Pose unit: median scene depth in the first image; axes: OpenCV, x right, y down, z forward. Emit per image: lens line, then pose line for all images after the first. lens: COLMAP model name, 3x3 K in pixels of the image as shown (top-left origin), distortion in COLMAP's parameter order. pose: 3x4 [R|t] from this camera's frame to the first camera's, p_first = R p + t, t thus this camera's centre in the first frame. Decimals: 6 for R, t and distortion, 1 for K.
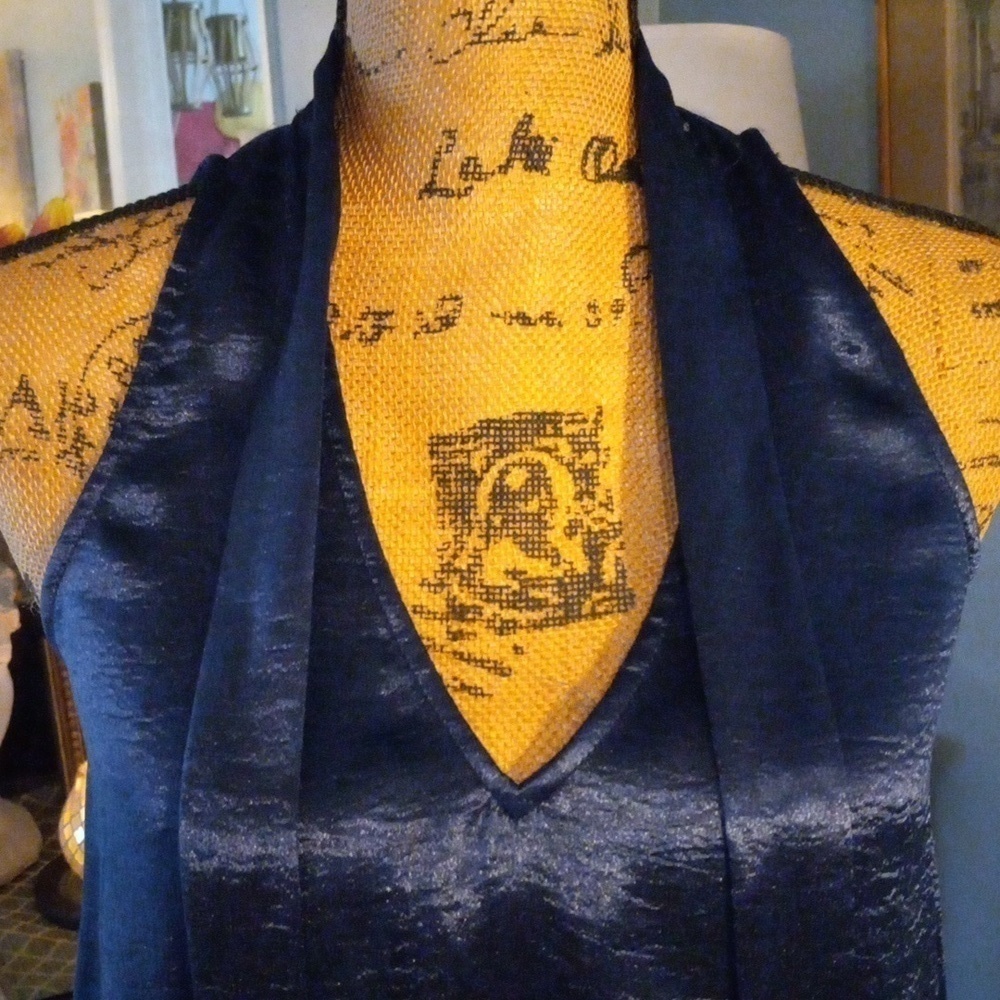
lens RADIAL K [[1374.9, 0, 486.4], [0, 1374.9, 504.0], [0, 0, 1]] dist [0.254373, -0.977198]
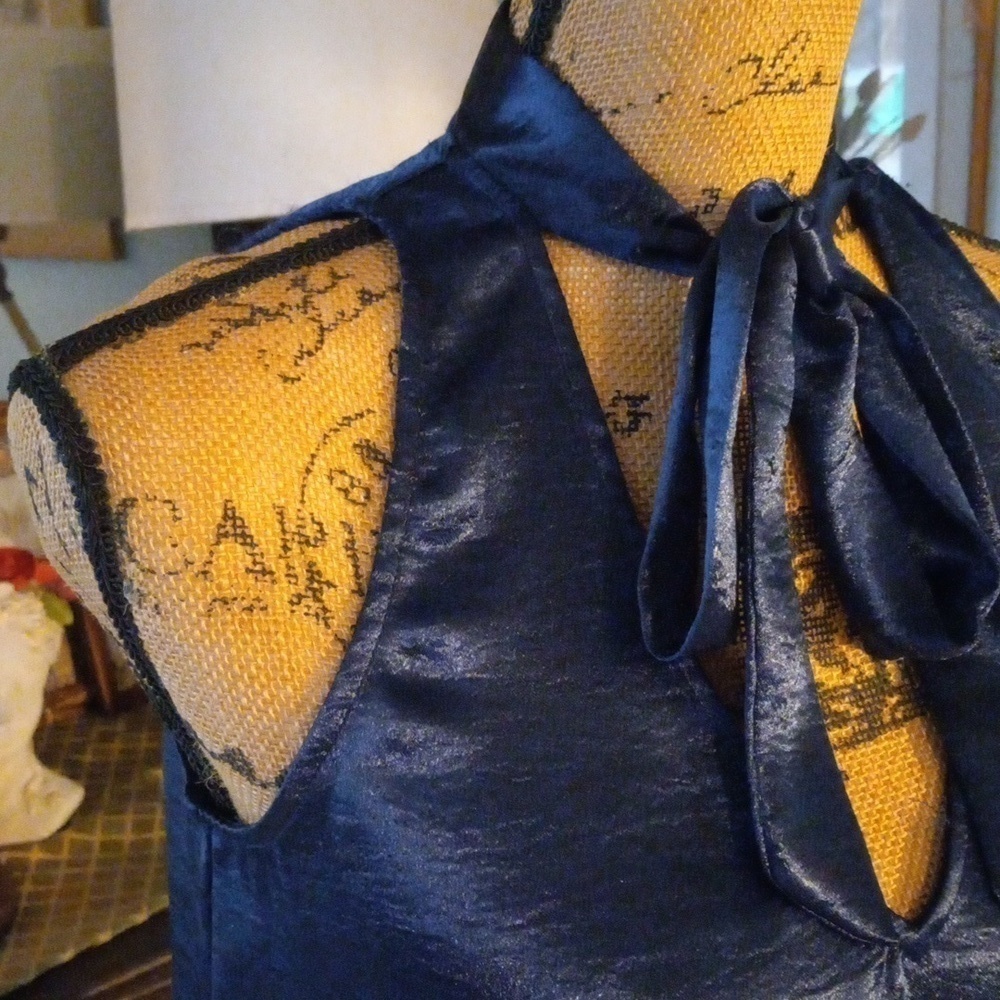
lens RADIAL K [[1366.3, 0, 500.0], [0, 1366.3, 500.0], [0, 0, 1]] dist [0.216102, -0.745637]
pose [[0.926778, -0.073062, 0.368436, -0.481615], [0.046295, 0.995640, 0.080985, -0.150302], [-0.372746, -0.057998, 0.926119, 0.236696]]
